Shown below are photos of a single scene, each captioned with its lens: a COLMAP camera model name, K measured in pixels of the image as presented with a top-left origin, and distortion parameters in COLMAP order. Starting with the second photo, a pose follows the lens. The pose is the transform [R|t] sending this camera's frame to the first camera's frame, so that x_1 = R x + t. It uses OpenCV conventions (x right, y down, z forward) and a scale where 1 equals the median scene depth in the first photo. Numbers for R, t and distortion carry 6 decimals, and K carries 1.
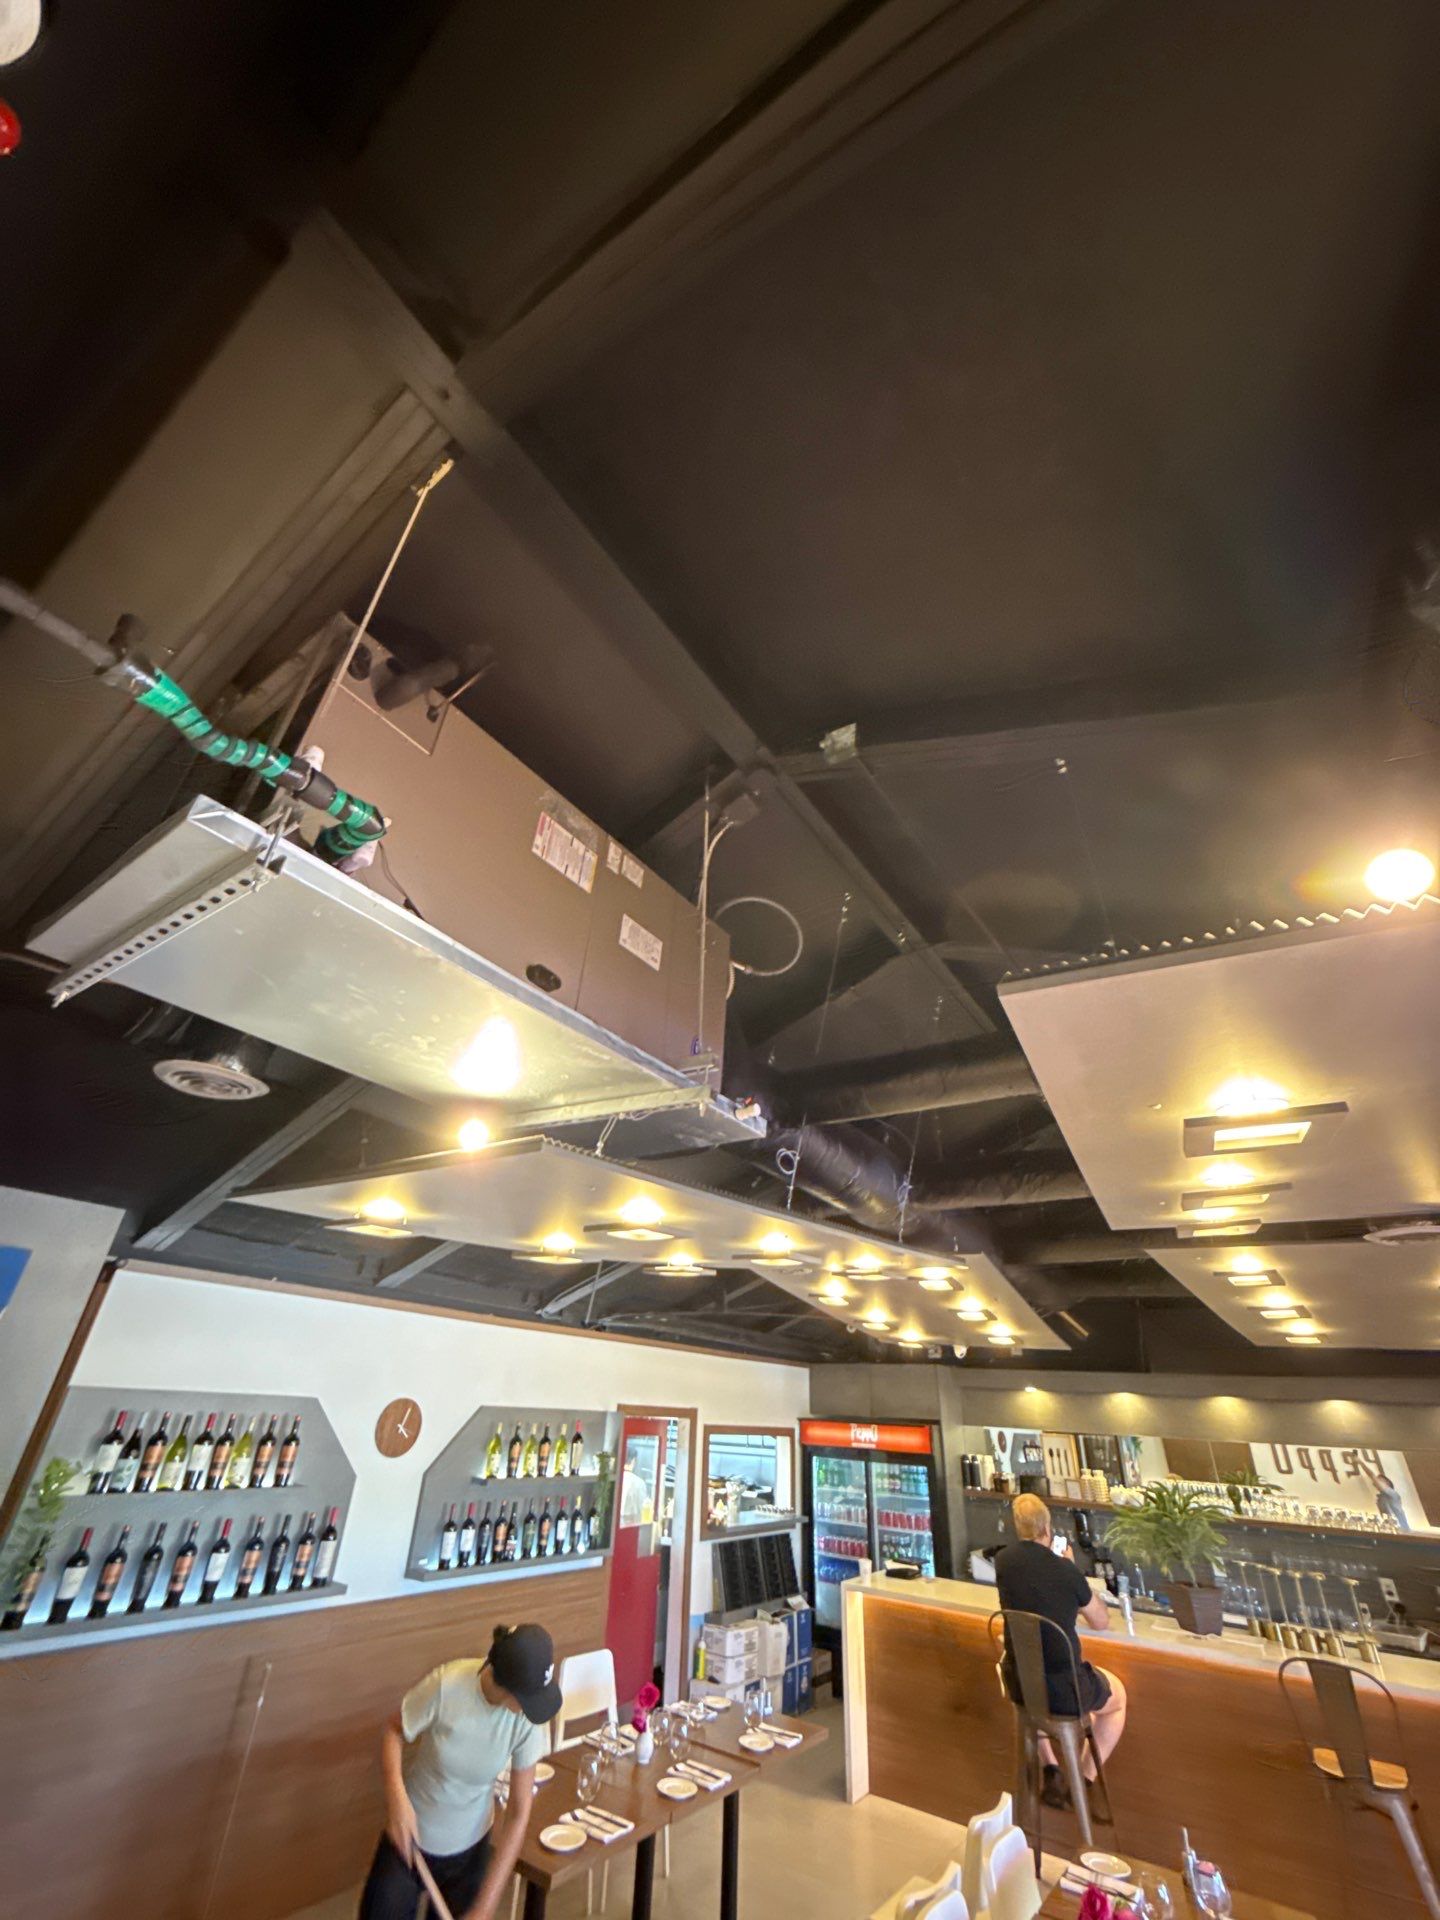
lens RADIAL K [[763.9, 0, 720.0], [0, 763.9, 960.0], [0, 0, 1]] dist [-0.001186, 0.000071]
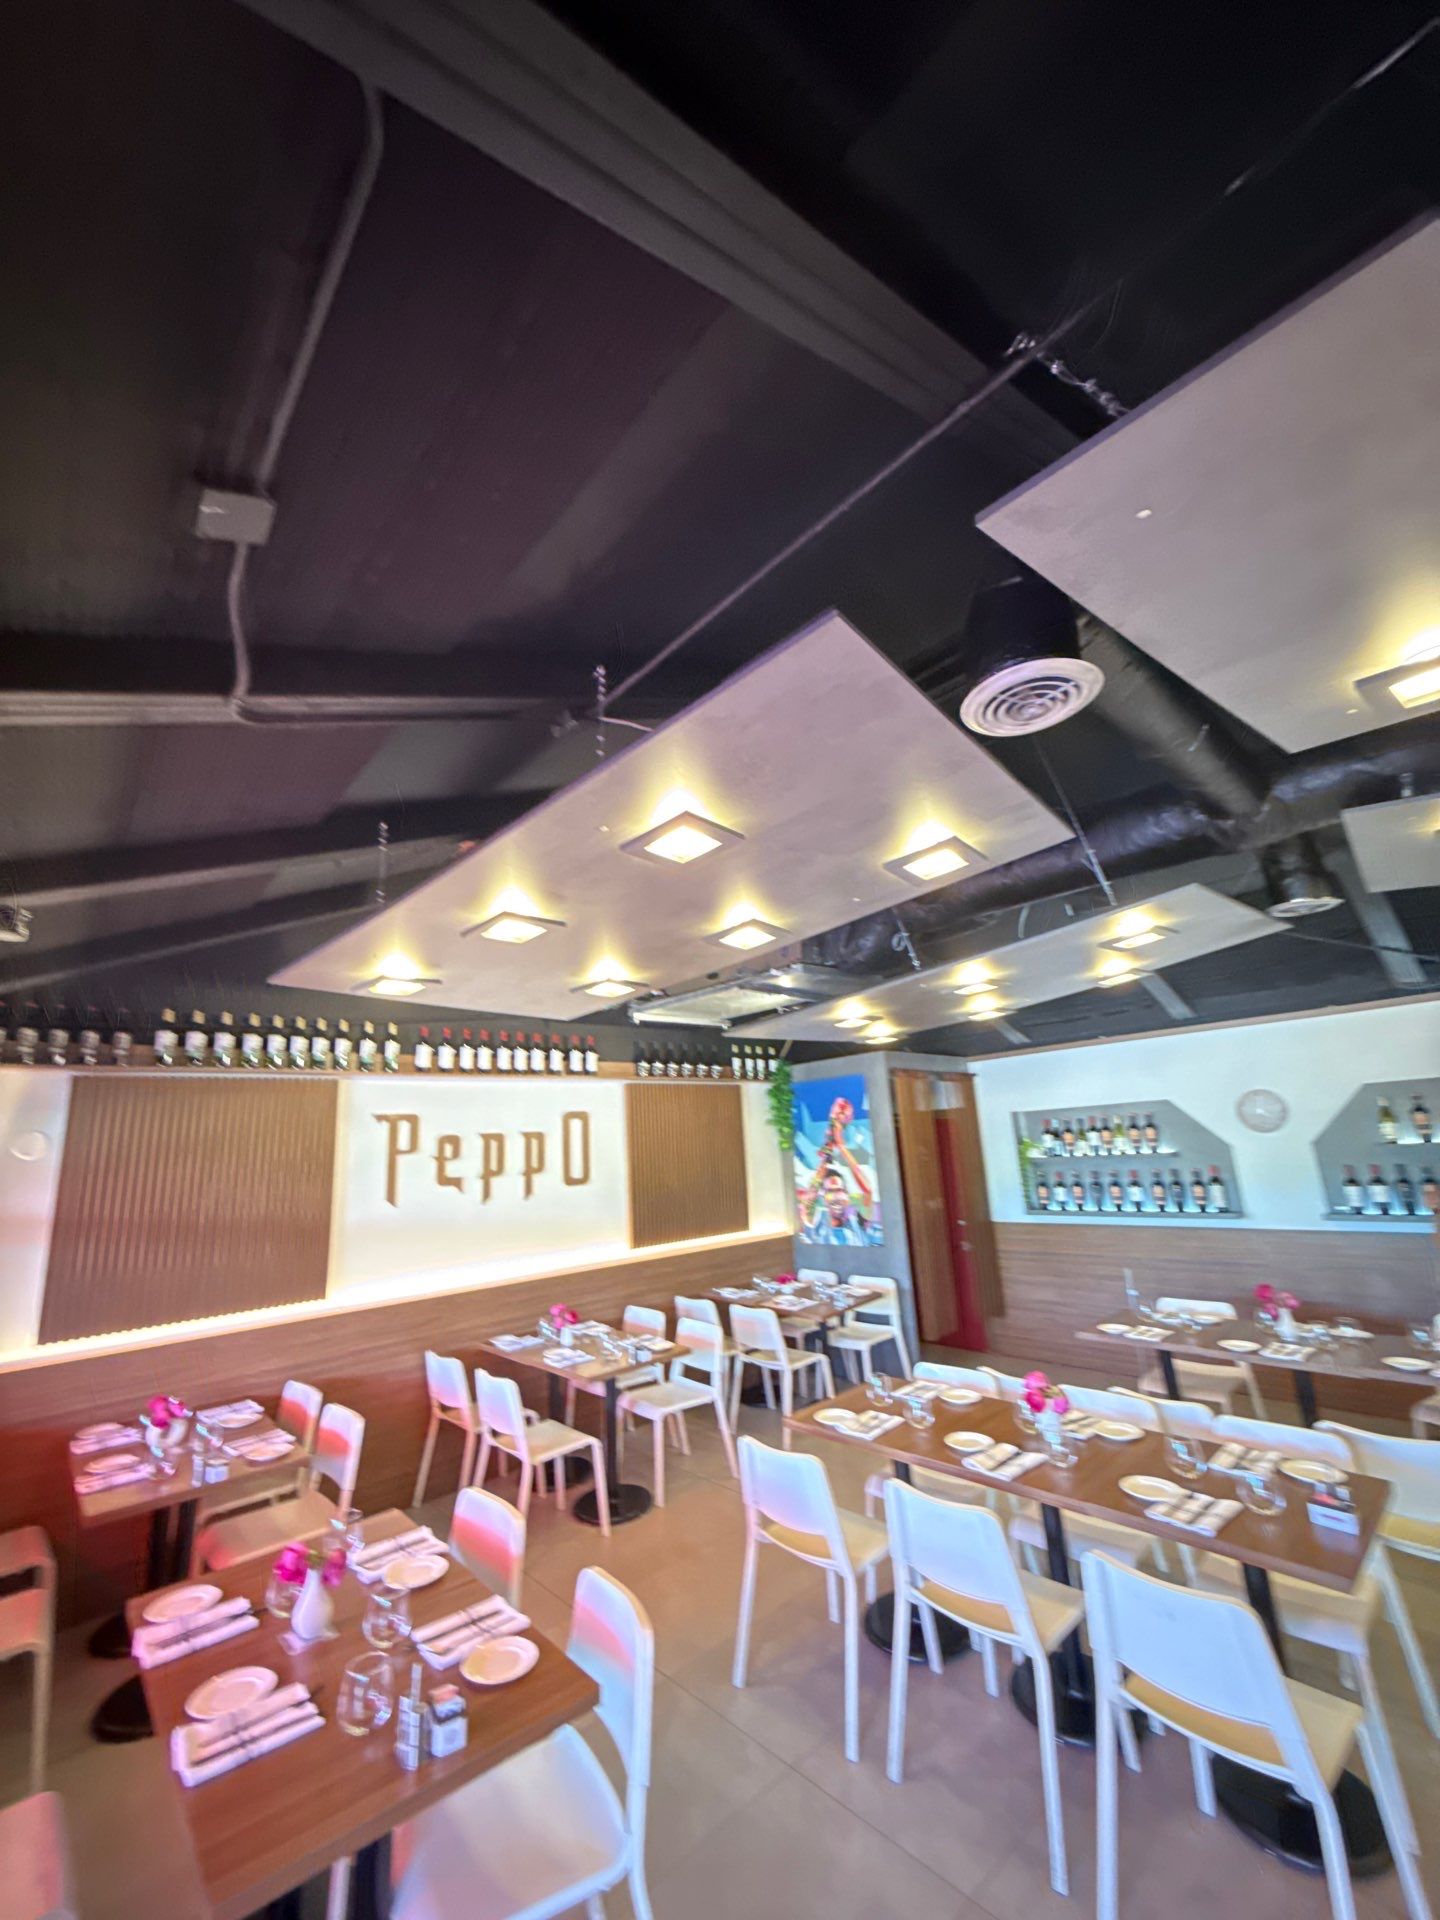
lens RADIAL K [[763.9, 0, 720.0], [0, 763.9, 960.0], [0, 0, 1]] dist [-0.001186, 0.000071]
pose [[-0.244913, -0.264044, -0.932898, 1.047635], [0.538650, 0.762986, -0.357364, 0.438517], [0.806148, -0.590028, -0.044638, 0.553795]]
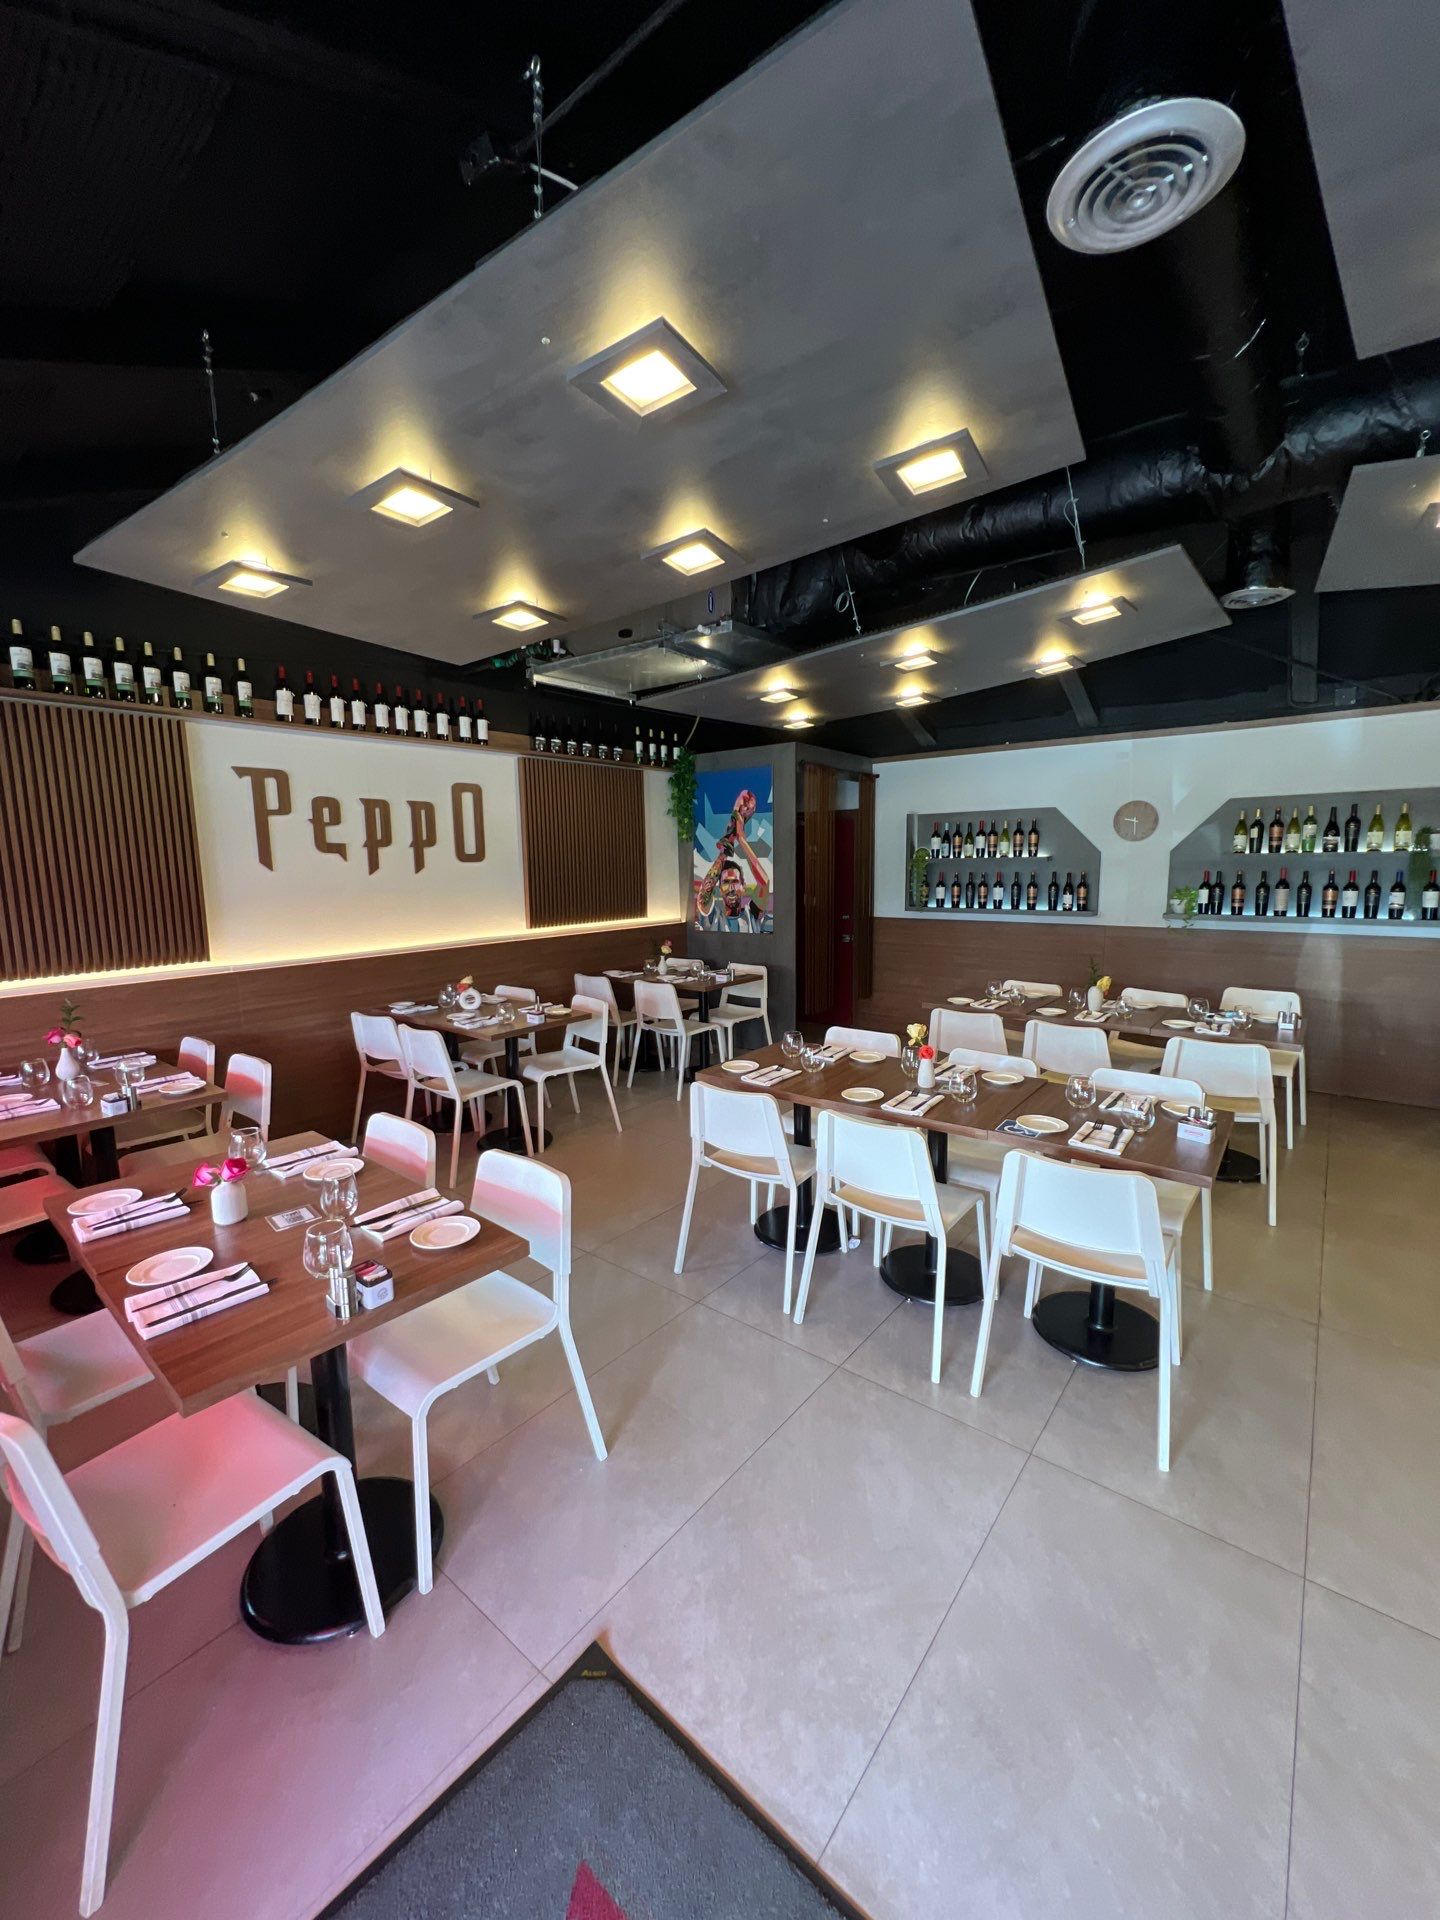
lens RADIAL K [[771.7, 0, 718.6], [0, 771.7, 964.3], [0, 0, 1]] dist [-0.002411, 0.000814]
pose [[-0.084180, 0.088890, -0.992478, 1.017343], [0.522768, 0.851876, 0.031957, 0.447823], [0.848309, -0.516145, -0.118180, 0.474882]]
